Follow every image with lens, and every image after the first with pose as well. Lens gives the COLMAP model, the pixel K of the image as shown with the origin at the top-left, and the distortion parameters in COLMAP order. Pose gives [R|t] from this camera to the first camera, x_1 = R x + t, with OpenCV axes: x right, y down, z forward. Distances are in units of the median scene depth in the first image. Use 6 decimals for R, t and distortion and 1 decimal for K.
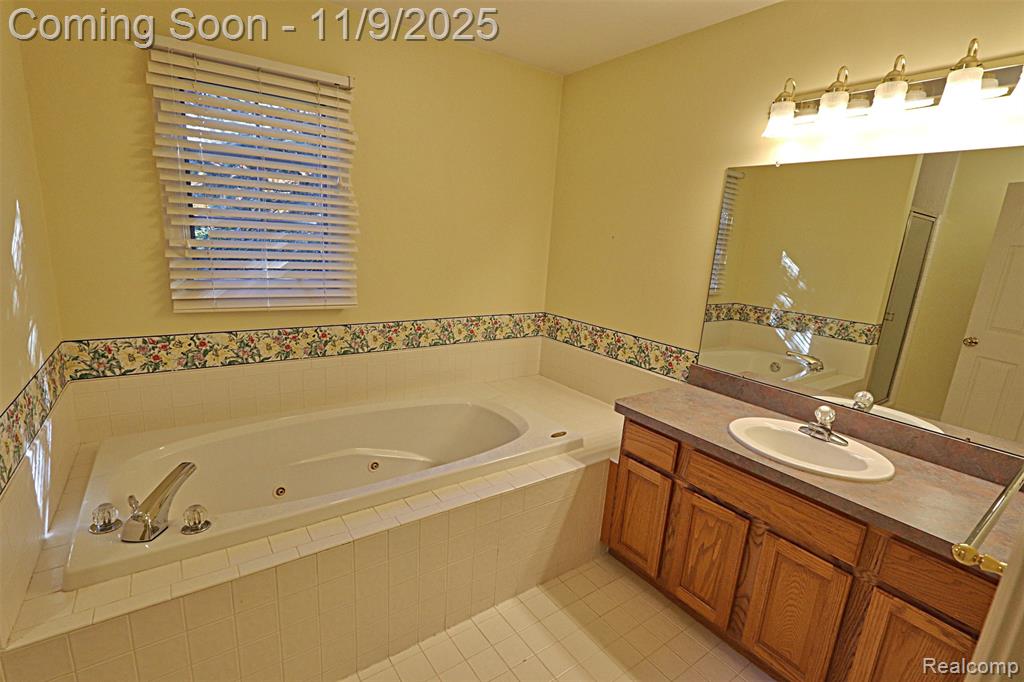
lens RADIAL K [[470.0, 0, 502.5], [0, 470.0, 345.3], [0, 0, 1]] dist [-0.007313, -0.000829]
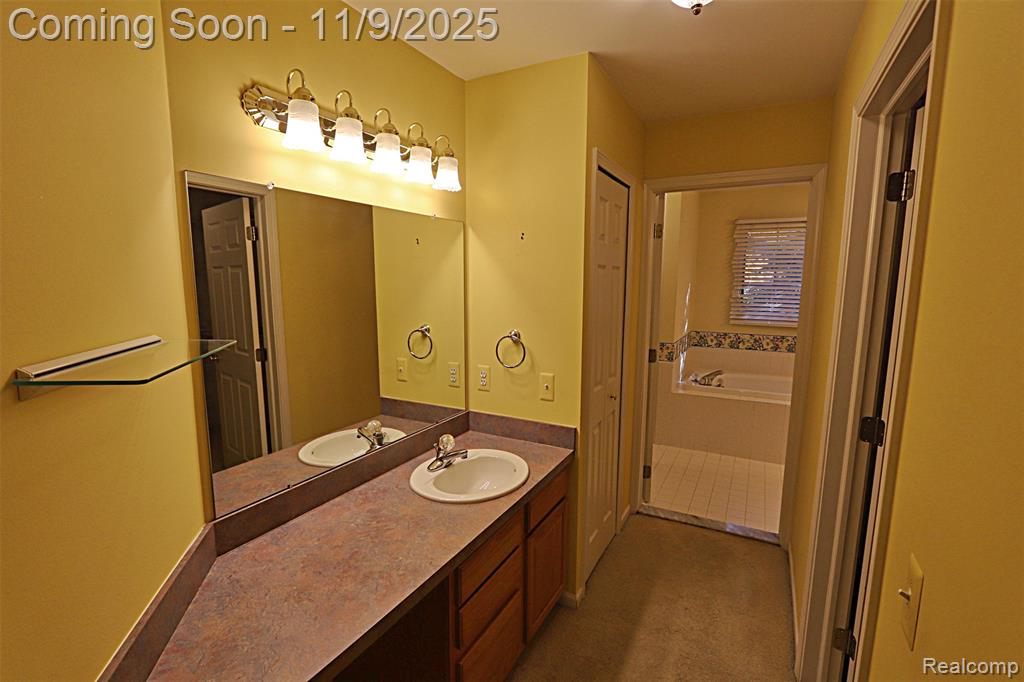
lens RADIAL K [[470.0, 0, 504.7], [0, 470.0, 343.0], [0, 0, 1]] dist [-0.007313, -0.000829]
pose [[0.442981, 0.059099, -0.894581, 0.966636], [-0.180605, 0.983251, -0.024475, 0.296531], [0.878152, 0.172408, 0.446235, -1.098542]]
